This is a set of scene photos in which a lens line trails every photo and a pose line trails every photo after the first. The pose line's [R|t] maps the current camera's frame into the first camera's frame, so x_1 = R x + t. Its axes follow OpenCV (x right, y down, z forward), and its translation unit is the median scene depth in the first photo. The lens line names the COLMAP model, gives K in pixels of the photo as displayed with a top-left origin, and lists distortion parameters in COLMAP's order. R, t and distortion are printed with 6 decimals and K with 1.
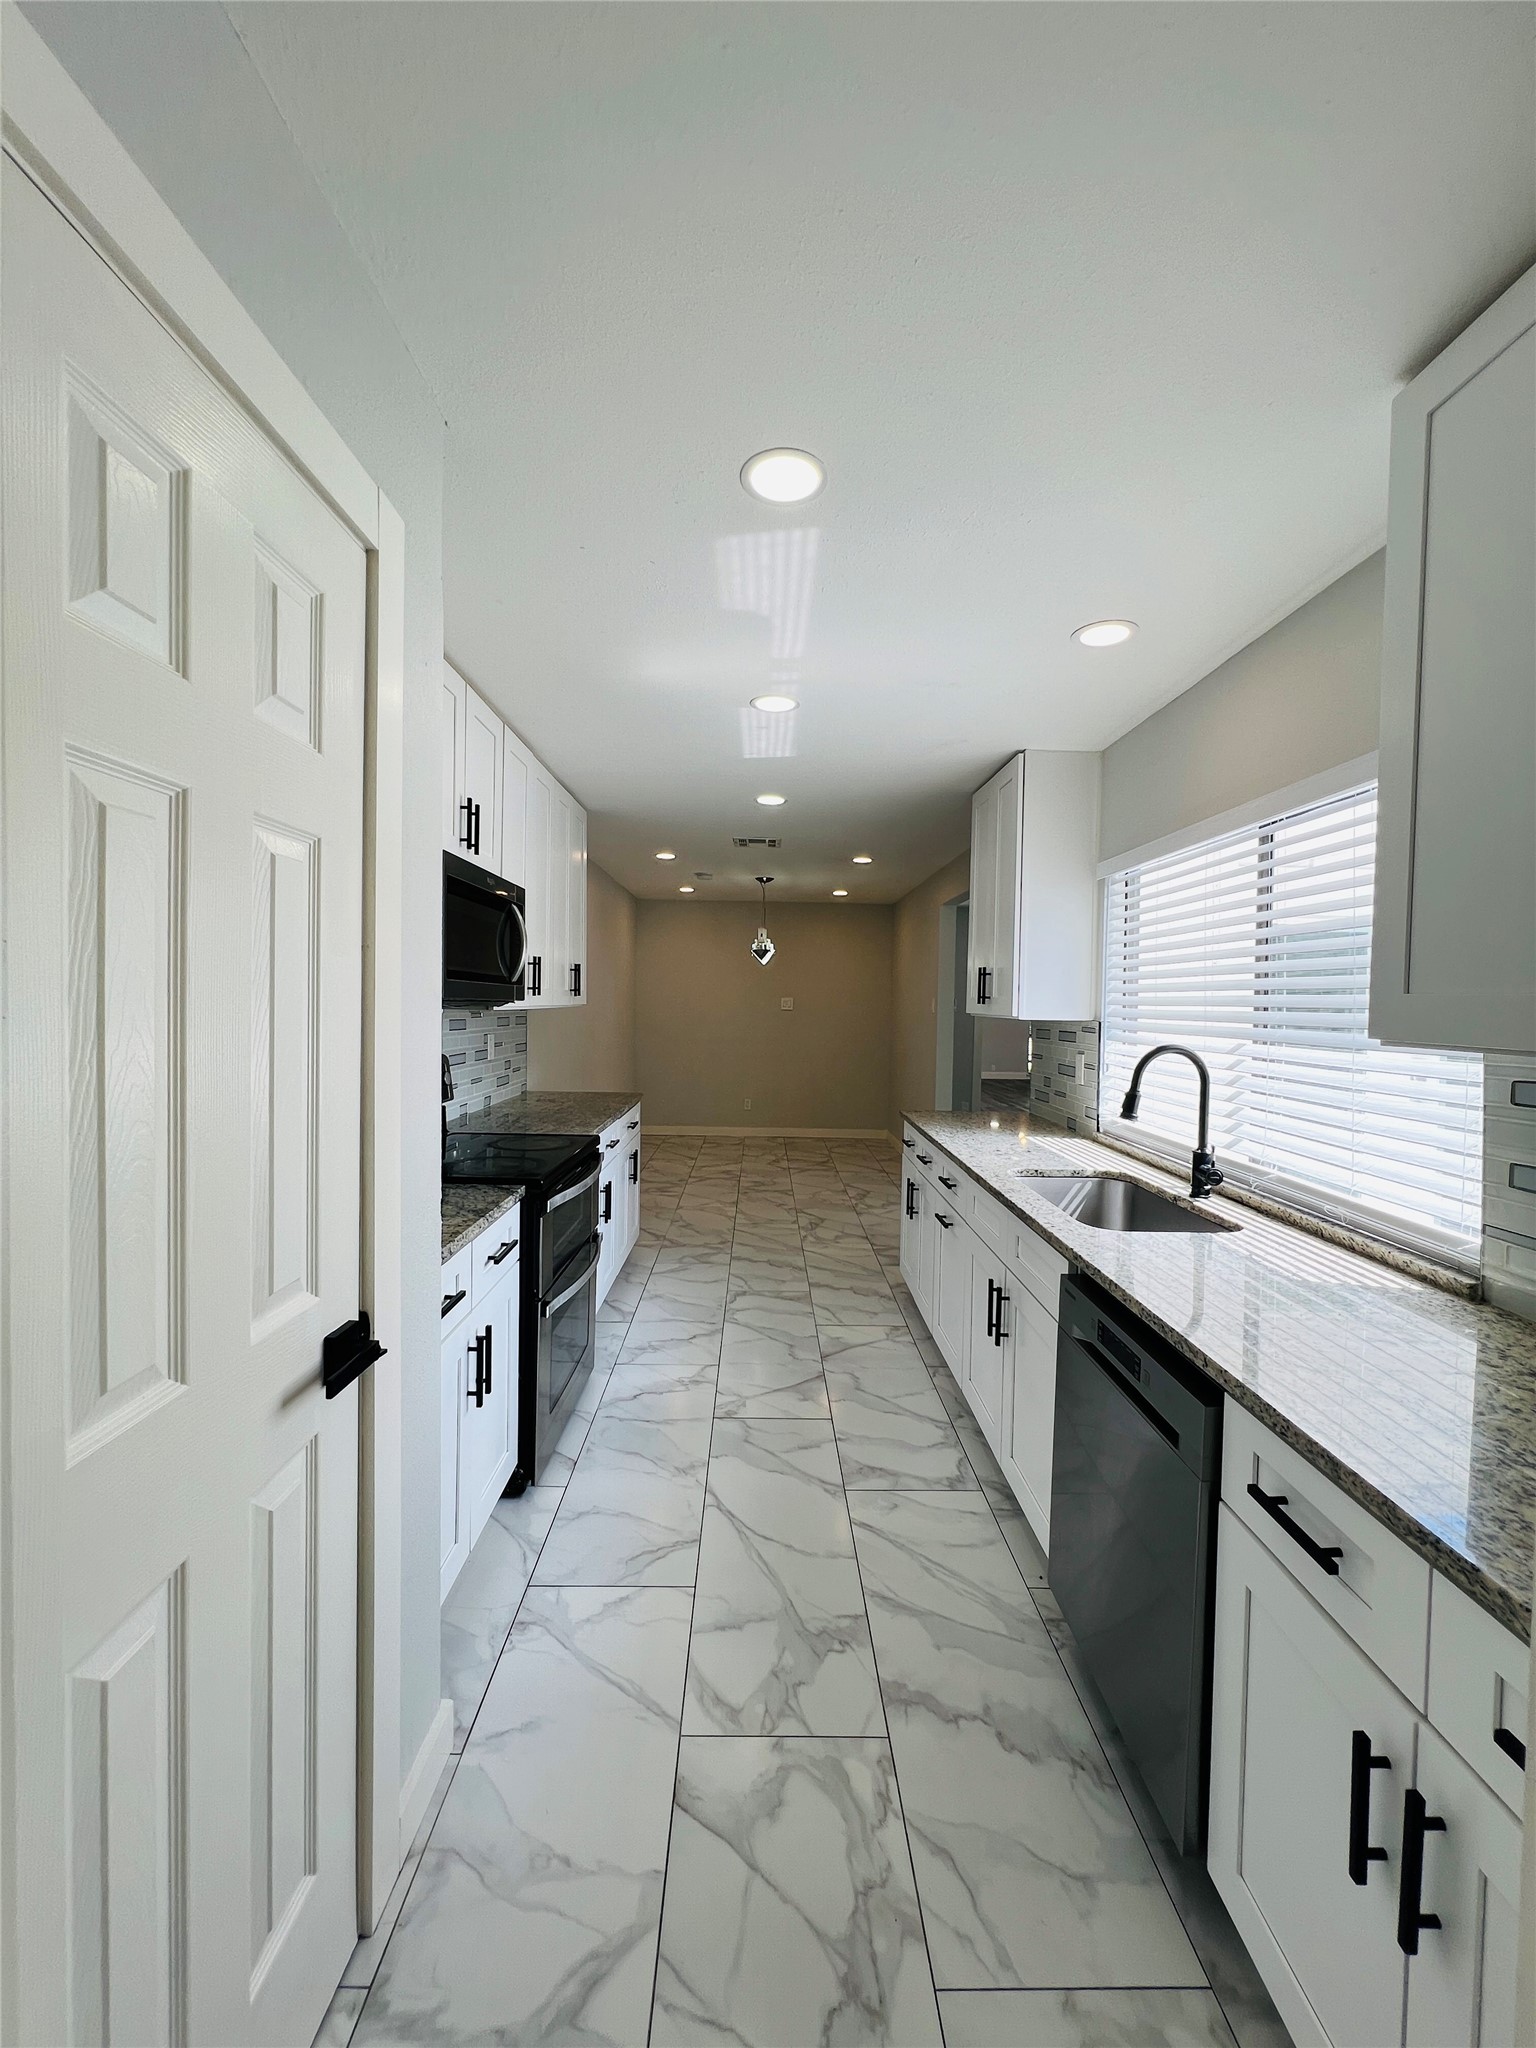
lens RADIAL K [[821.6, 0, 781.5], [0, 821.6, 1022.5], [0, 0, 1]] dist [-0.003057, -0.000259]
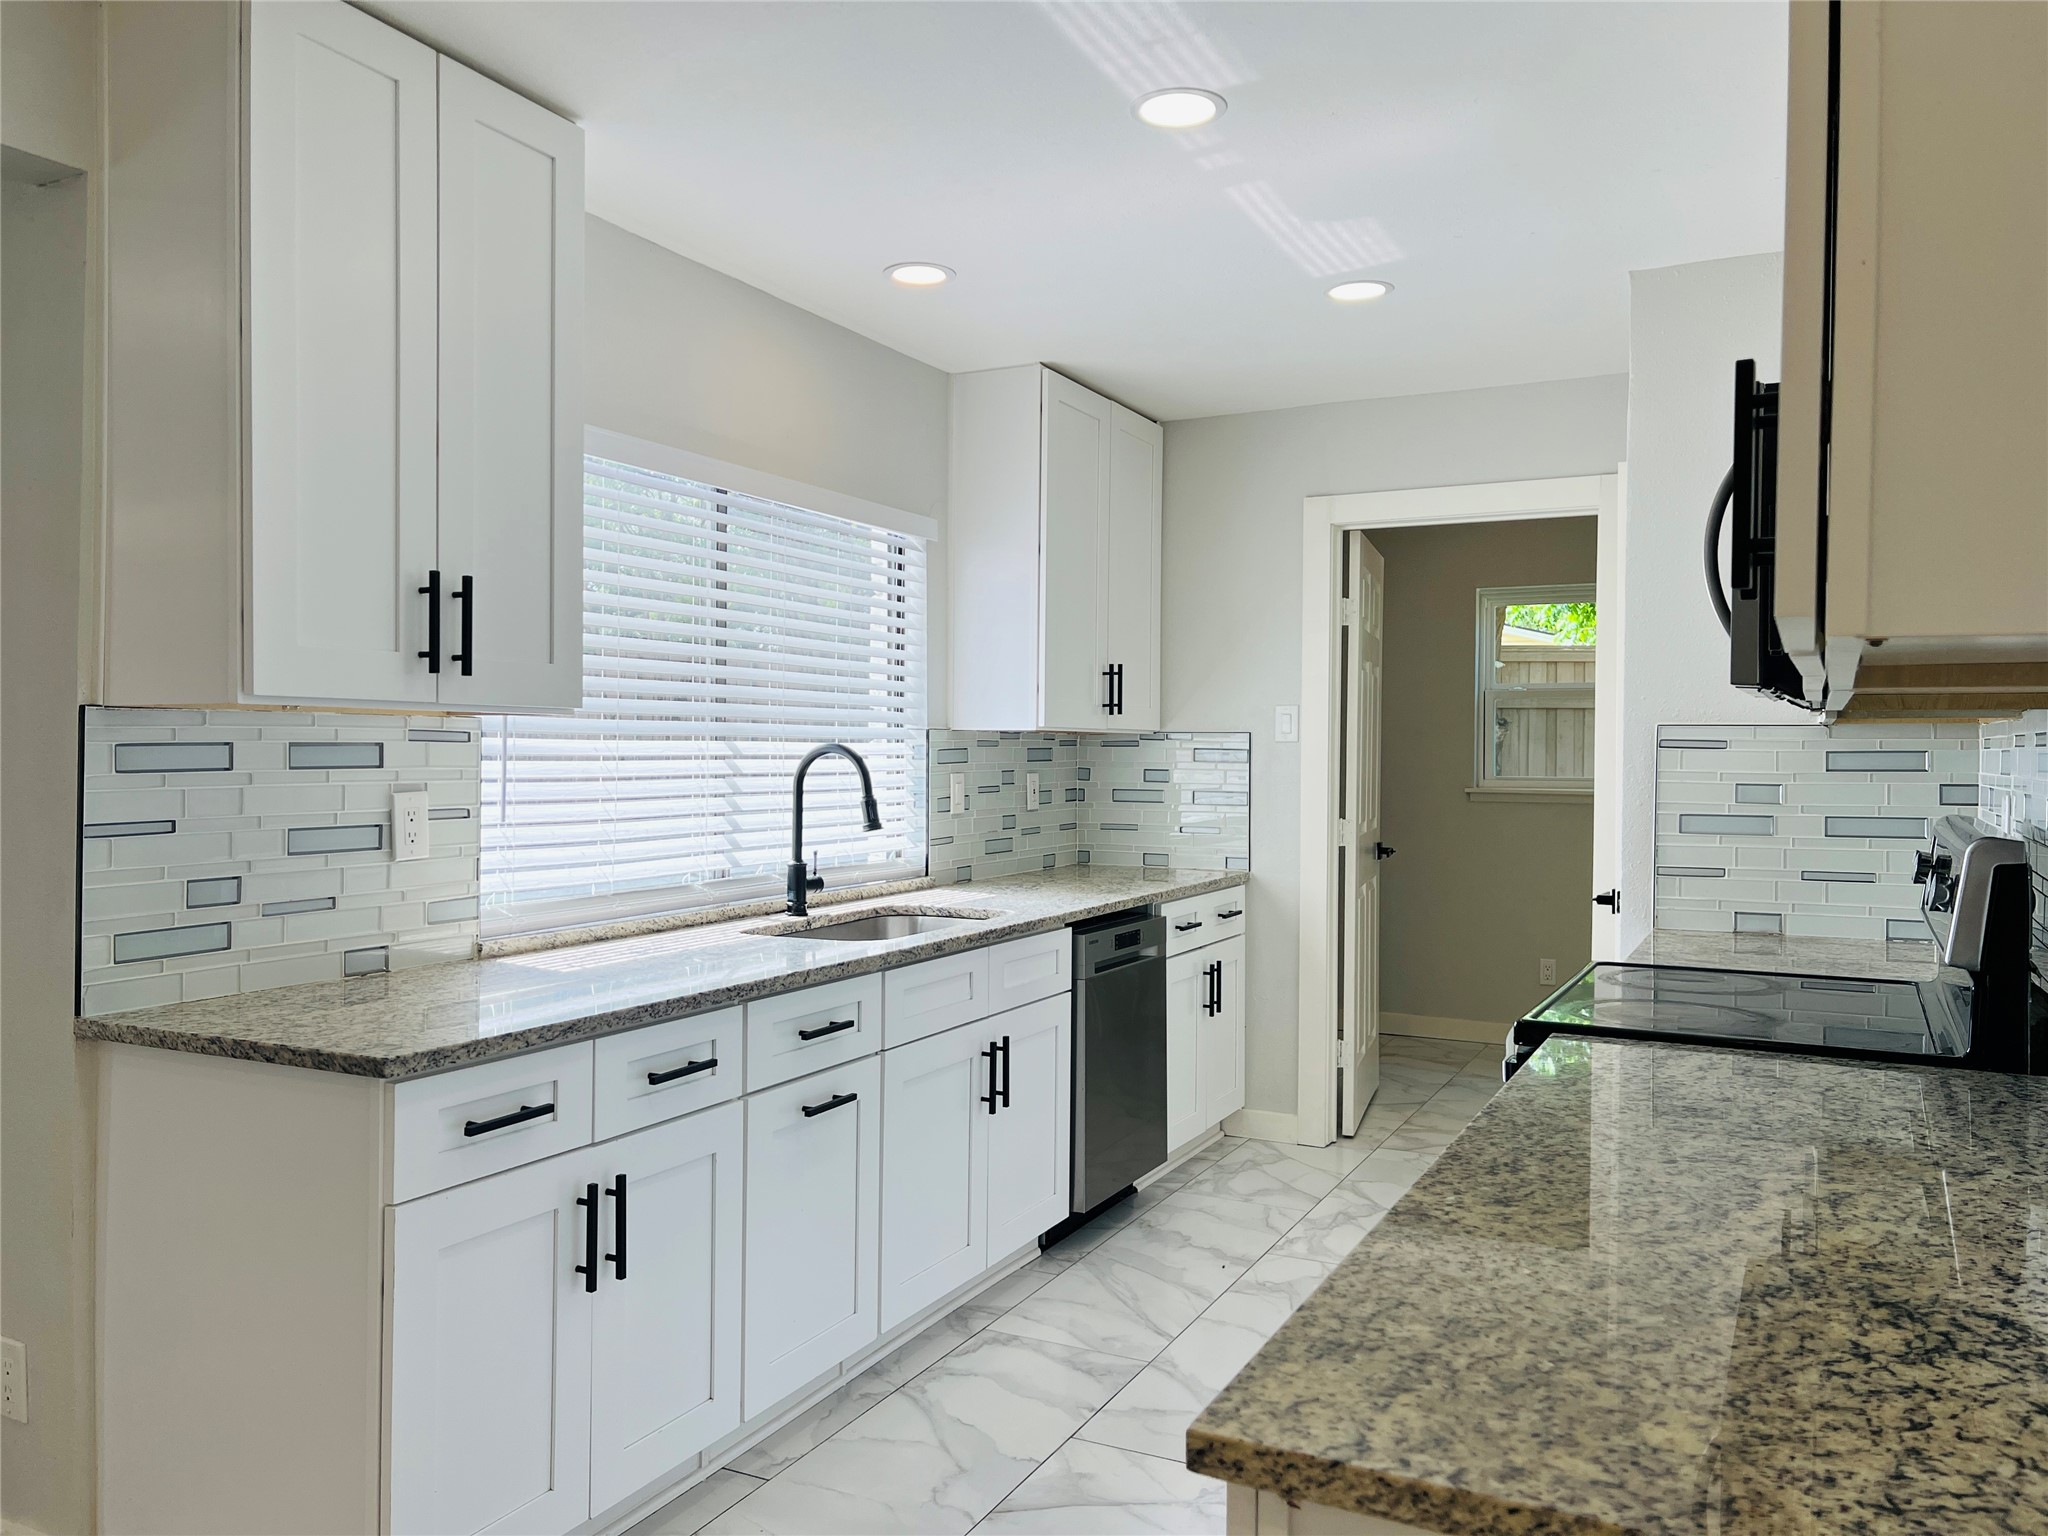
lens RADIAL K [[1548.3, 0, 1011.2], [0, 1548.3, 763.0], [0, 0, 1]] dist [0.047763, -0.015042]
pose [[-0.877072, -0.032924, 0.479230, -0.645237], [-0.012874, 0.998901, 0.045066, -0.034956], [-0.480187, 0.033356, -0.876532, 3.148567]]
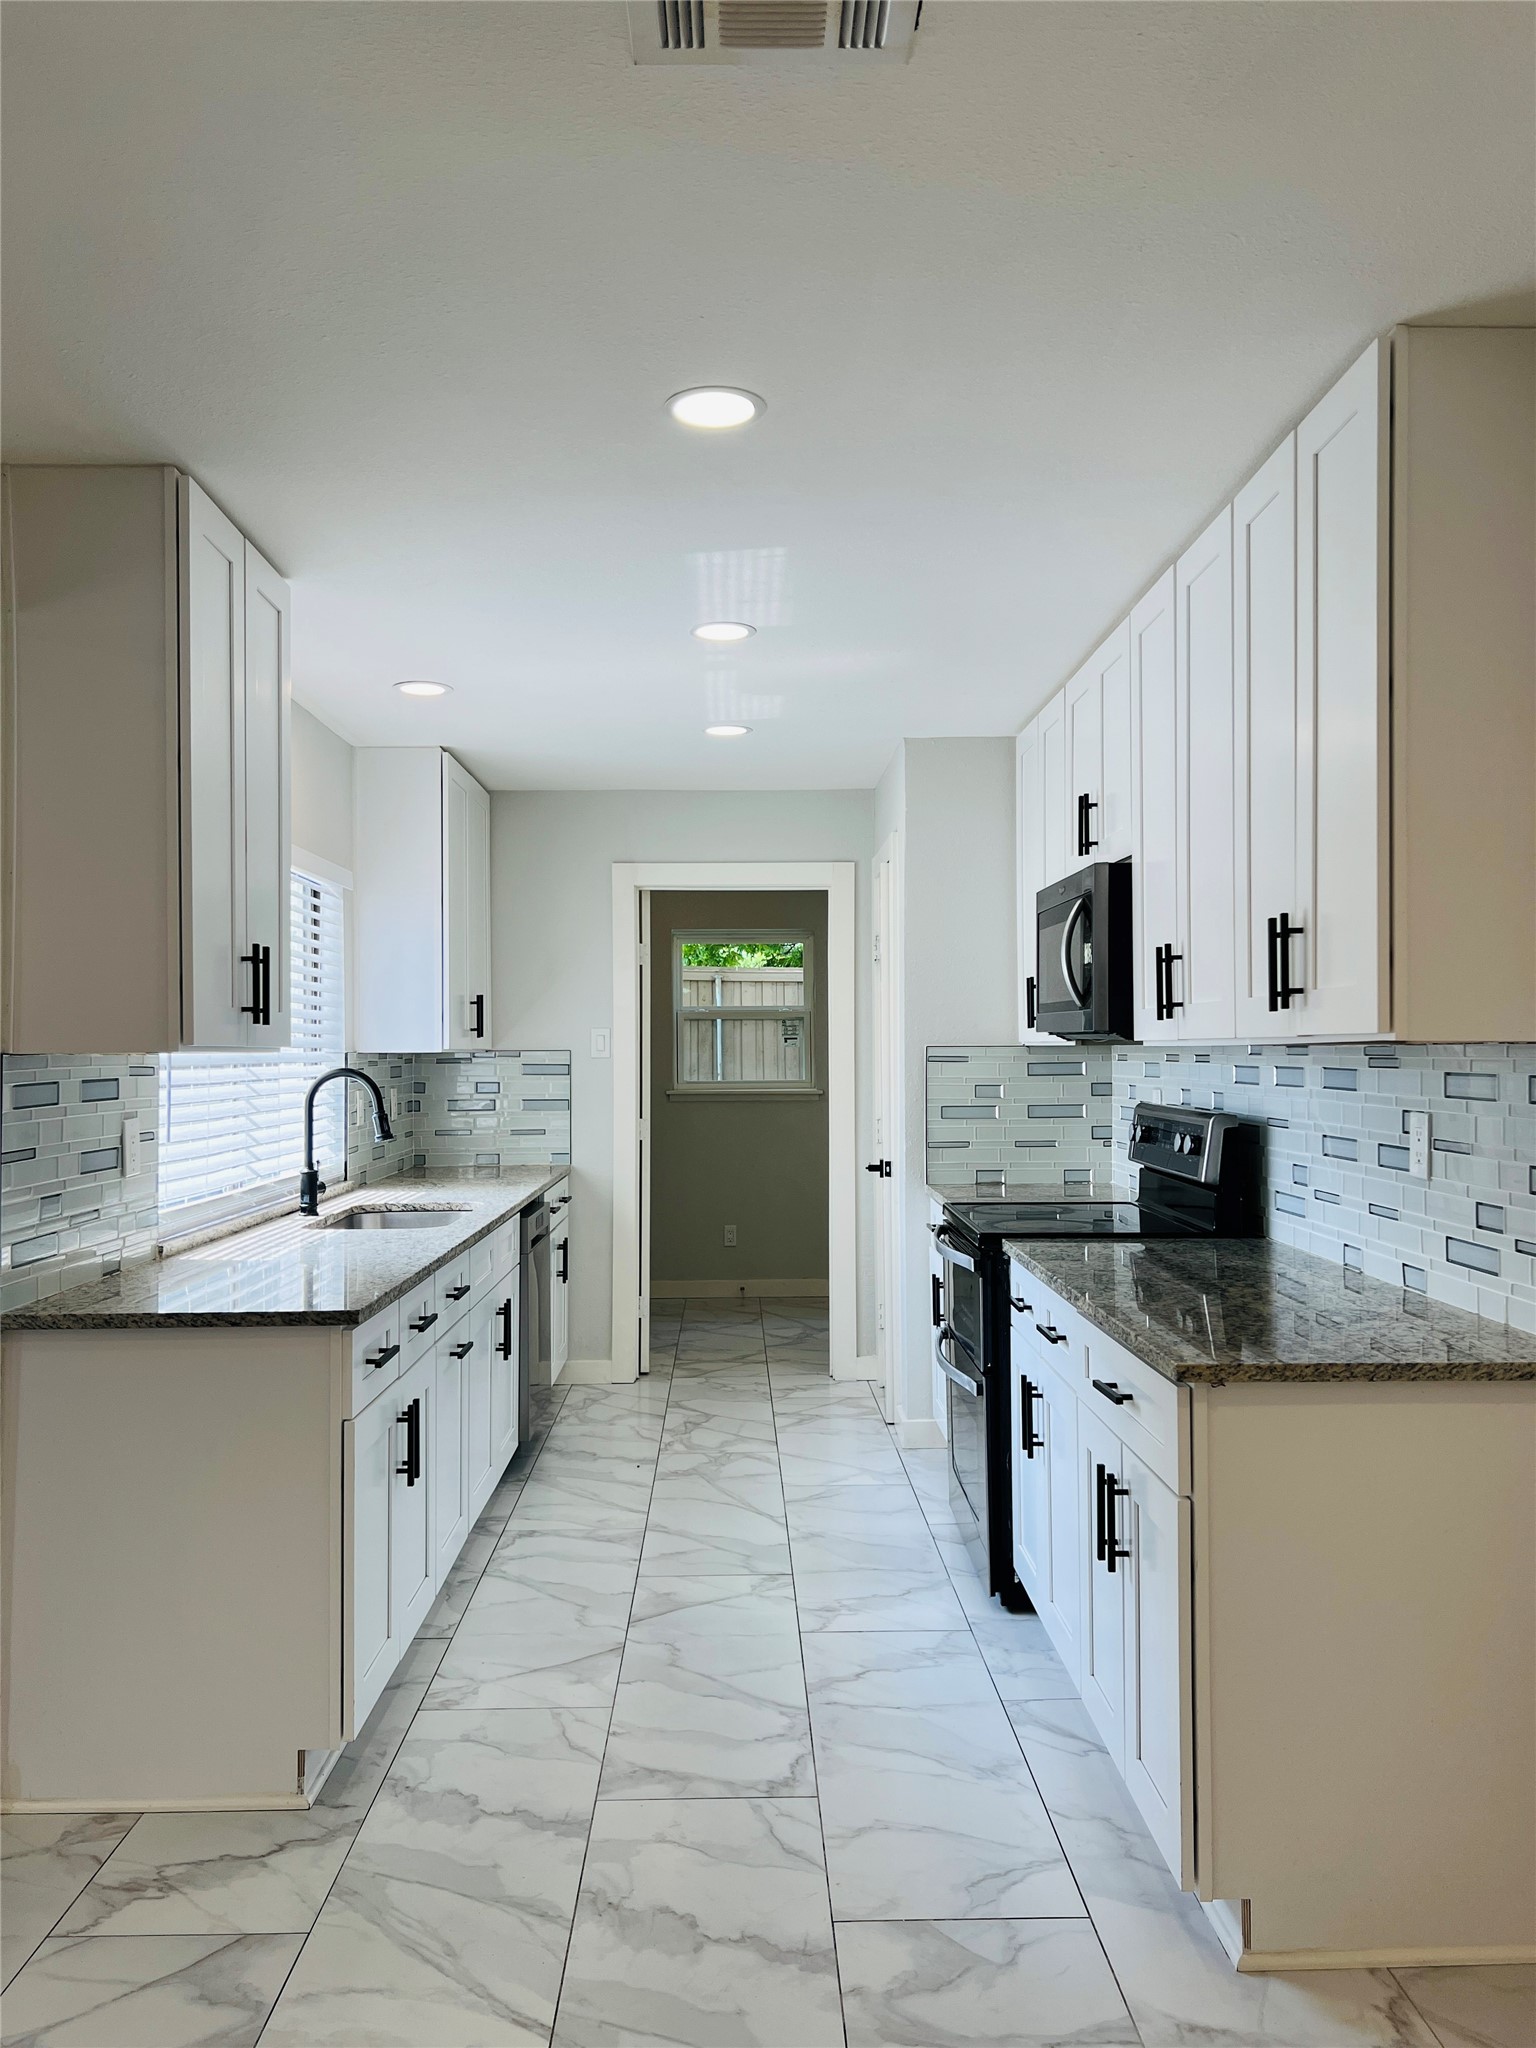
lens RADIAL K [[1548.3, 0, 765.3], [0, 1548.3, 1023.3], [0, 0, 1]] dist [0.047763, -0.015042]
pose [[-0.999843, -0.016286, 0.007042, -0.096306], [-0.016214, 0.999816, 0.010220, -0.074808], [-0.007207, 0.010104, -0.999923, 3.970285]]
